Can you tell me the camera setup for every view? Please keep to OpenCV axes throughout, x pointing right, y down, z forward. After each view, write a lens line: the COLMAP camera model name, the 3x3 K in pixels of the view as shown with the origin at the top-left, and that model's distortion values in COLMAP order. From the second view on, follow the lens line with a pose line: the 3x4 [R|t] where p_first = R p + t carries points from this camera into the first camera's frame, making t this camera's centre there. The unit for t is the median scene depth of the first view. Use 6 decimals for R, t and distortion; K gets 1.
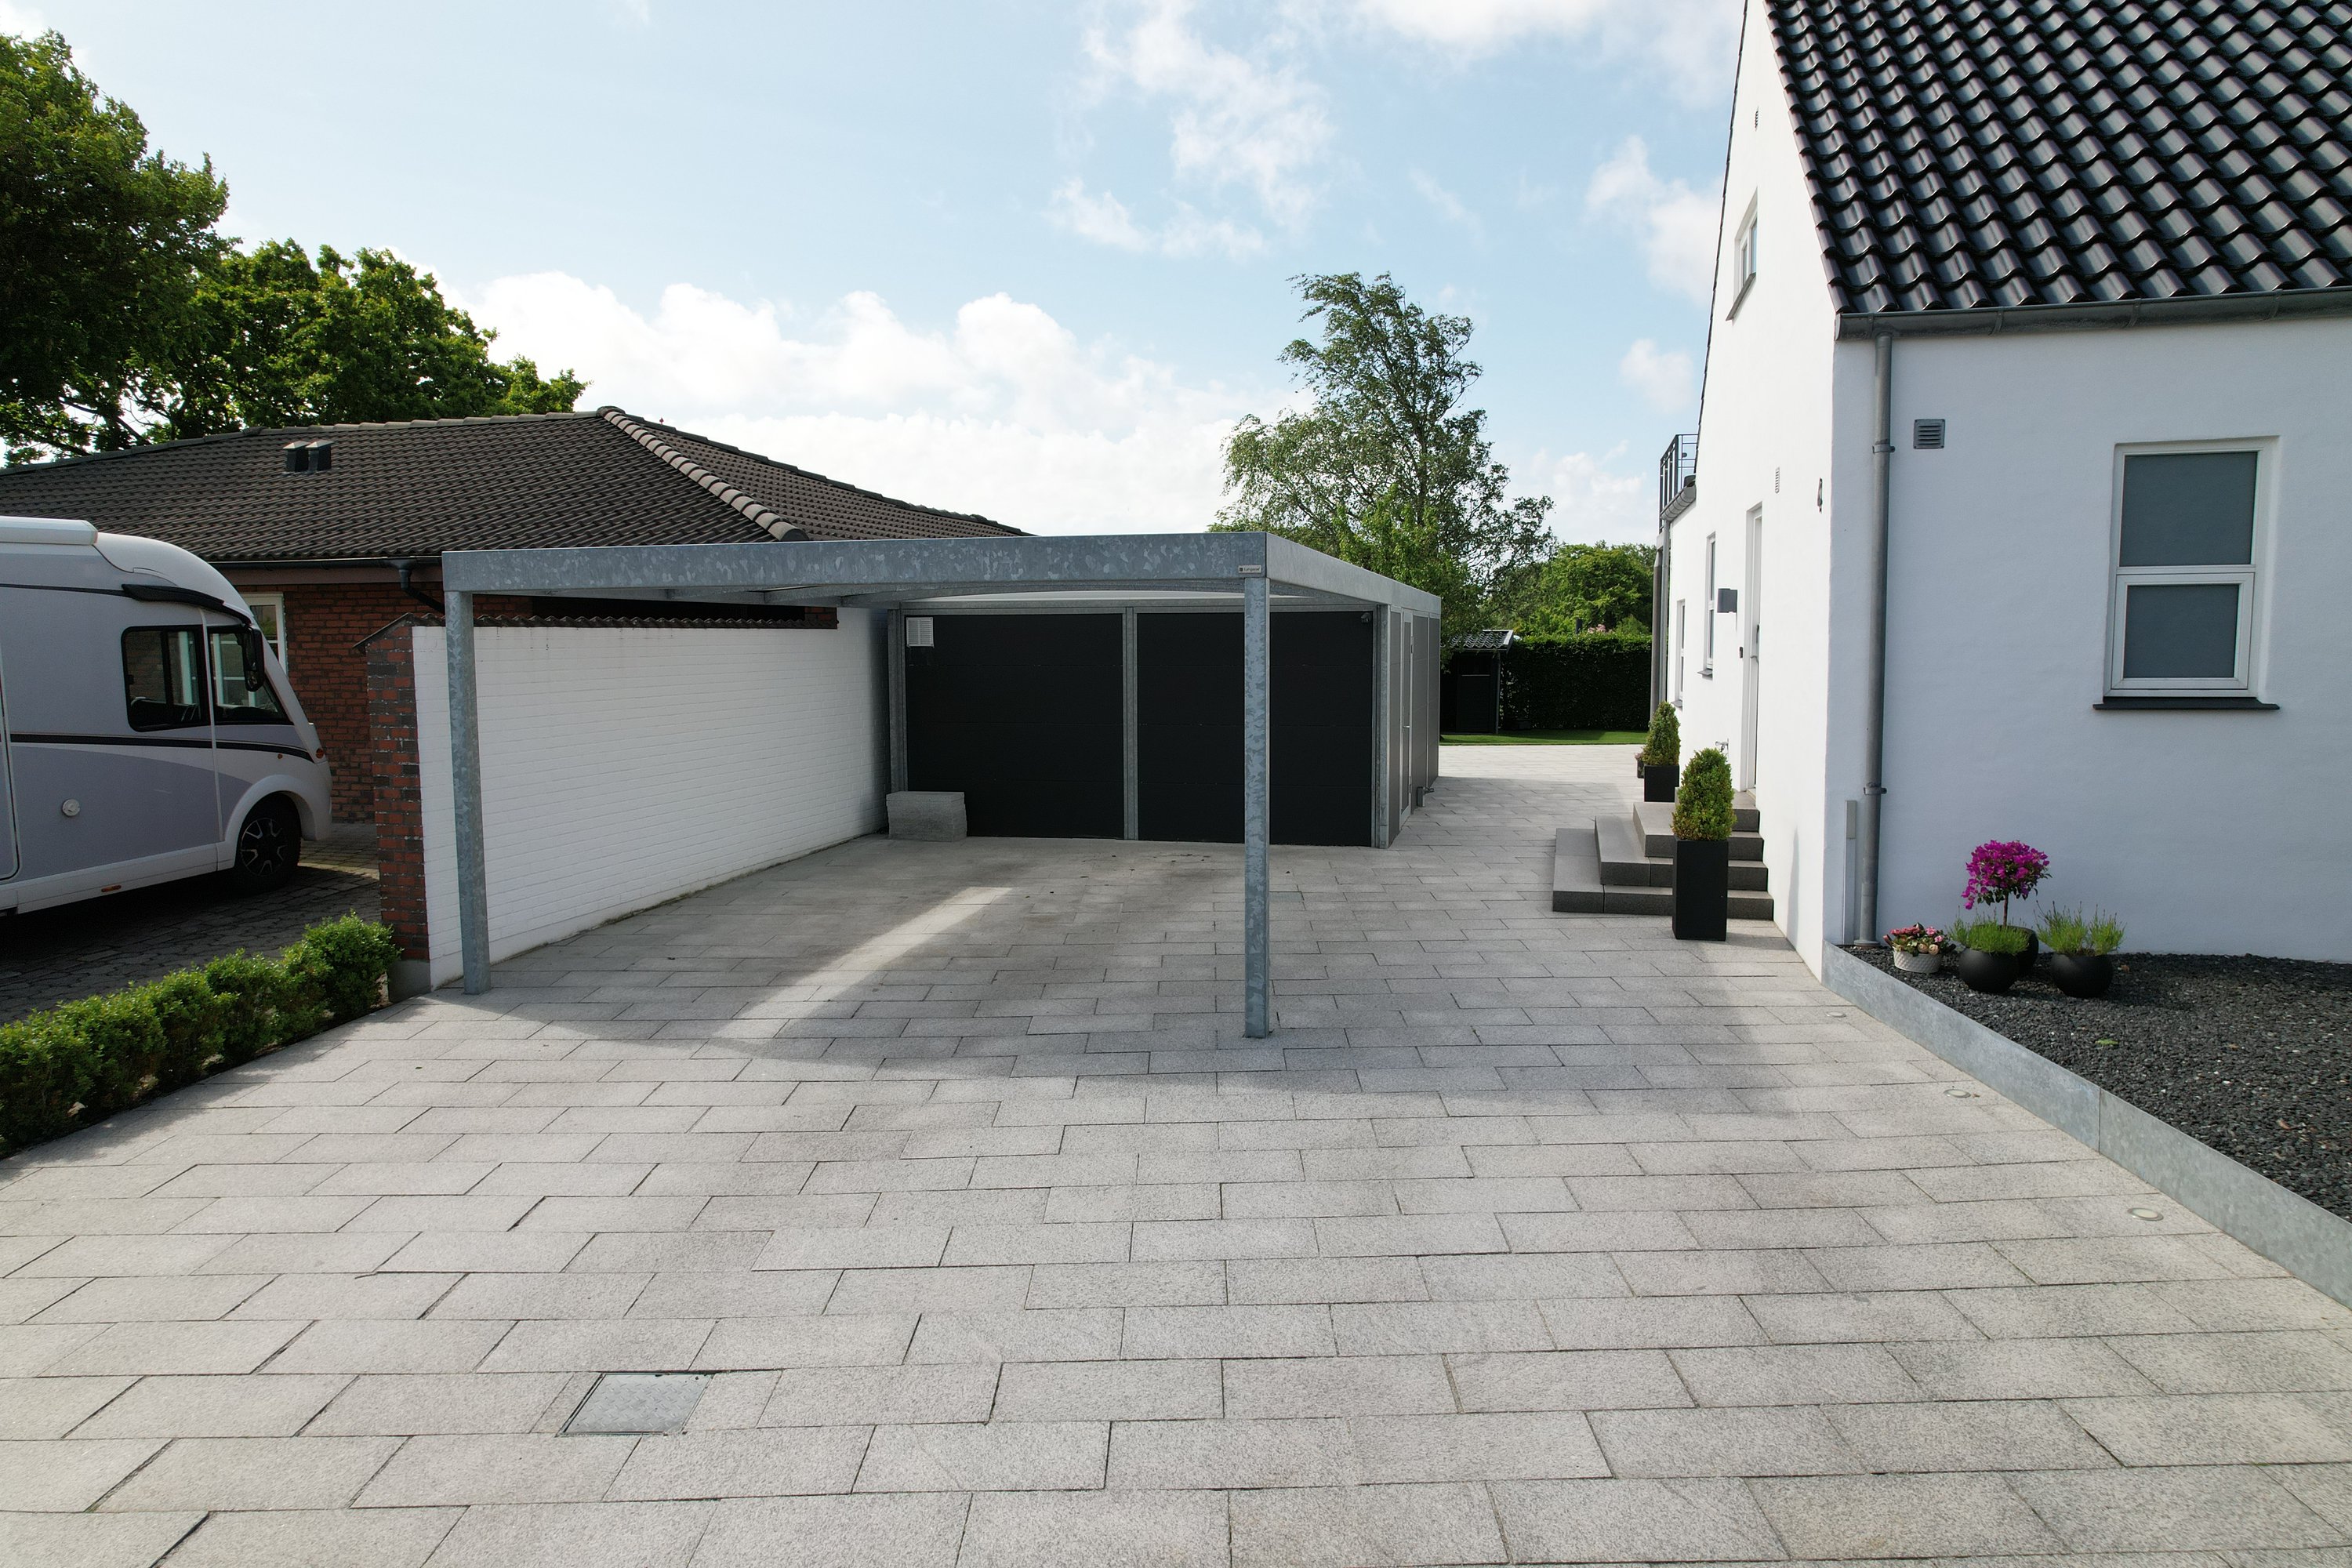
lens RADIAL K [[1503.1, 0, 1191.1], [0, 1503.1, 776.3], [0, 0, 1]] dist [-0.074477, 0.066681]
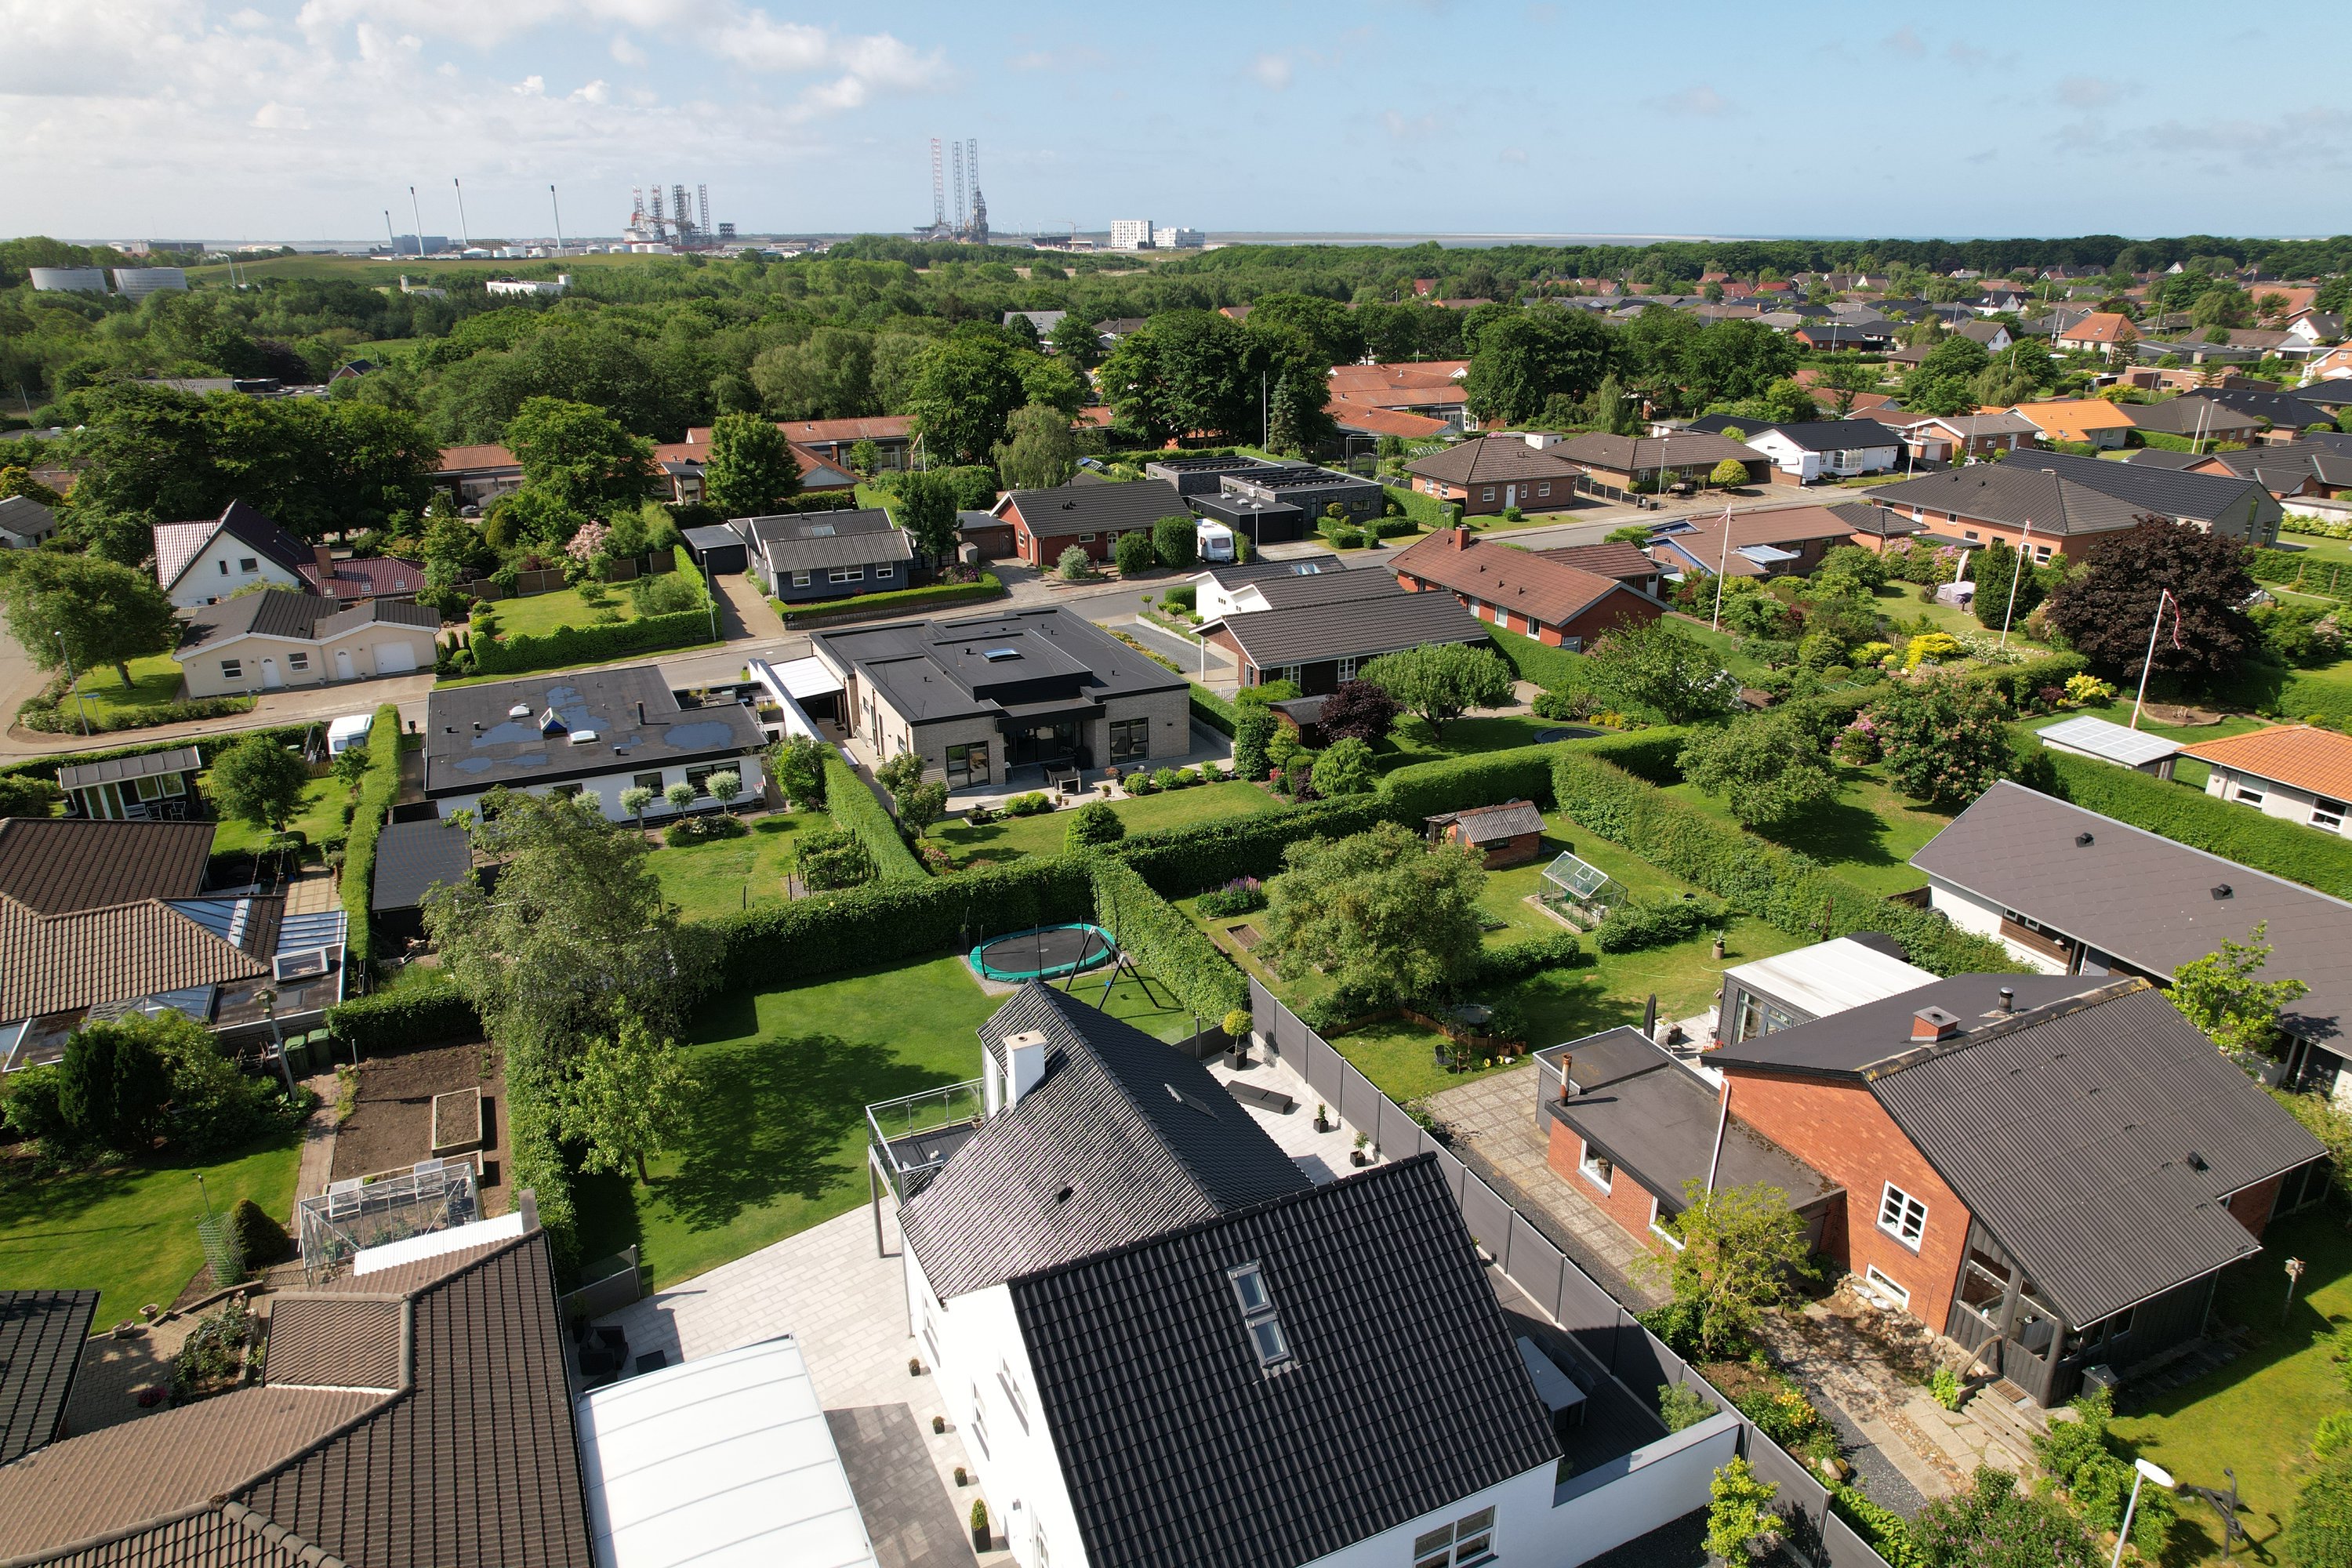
lens RADIAL K [[1503.1, 0, 1192.1], [0, 1503.1, 777.6], [0, 0, 1]] dist [-0.074477, 0.066681]
pose [[0.773819, -0.216741, 0.595169, -0.879887], [0.059395, 0.960322, 0.272494, -2.903893], [-0.630615, -0.175511, 0.755989, -1.119720]]
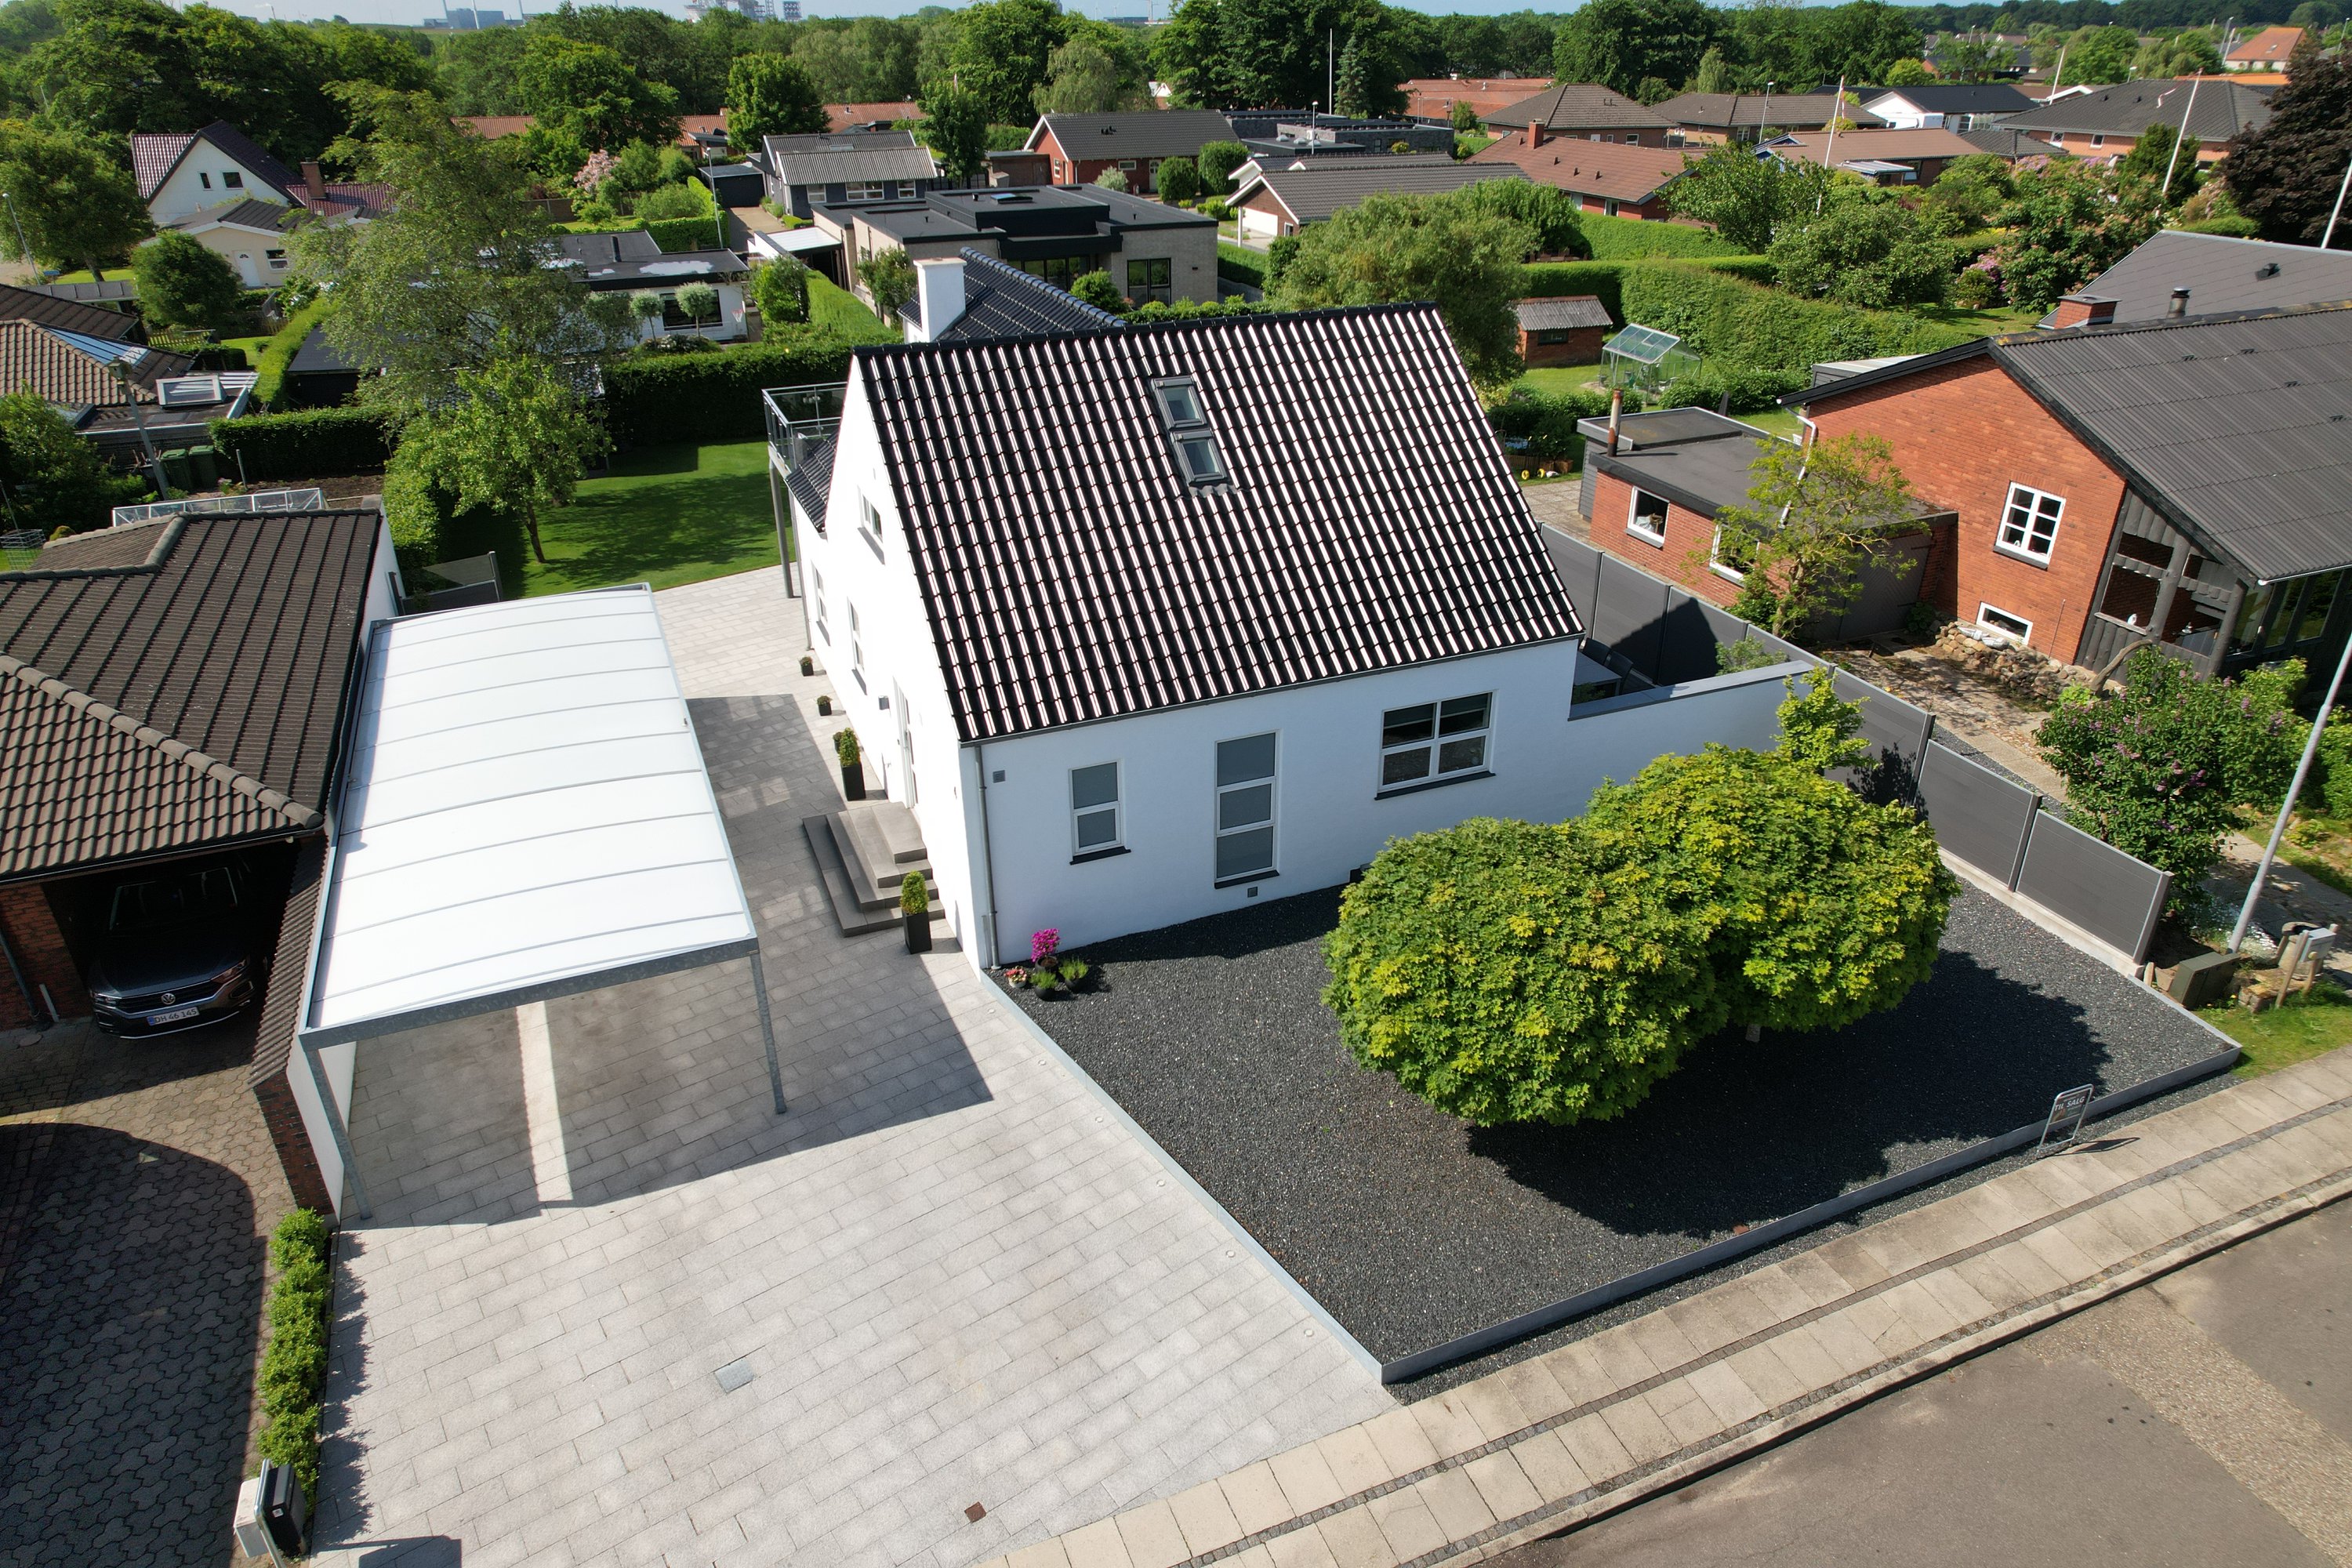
lens RADIAL K [[1503.1, 0, 1191.3], [0, 1503.1, 775.1], [0, 0, 1]] dist [-0.074477, 0.066681]
pose [[0.805114, -0.268031, 0.529104, -0.525267], [0.054758, 0.921848, 0.383662, -1.155539], [-0.590588, -0.279919, 0.756870, -1.001088]]
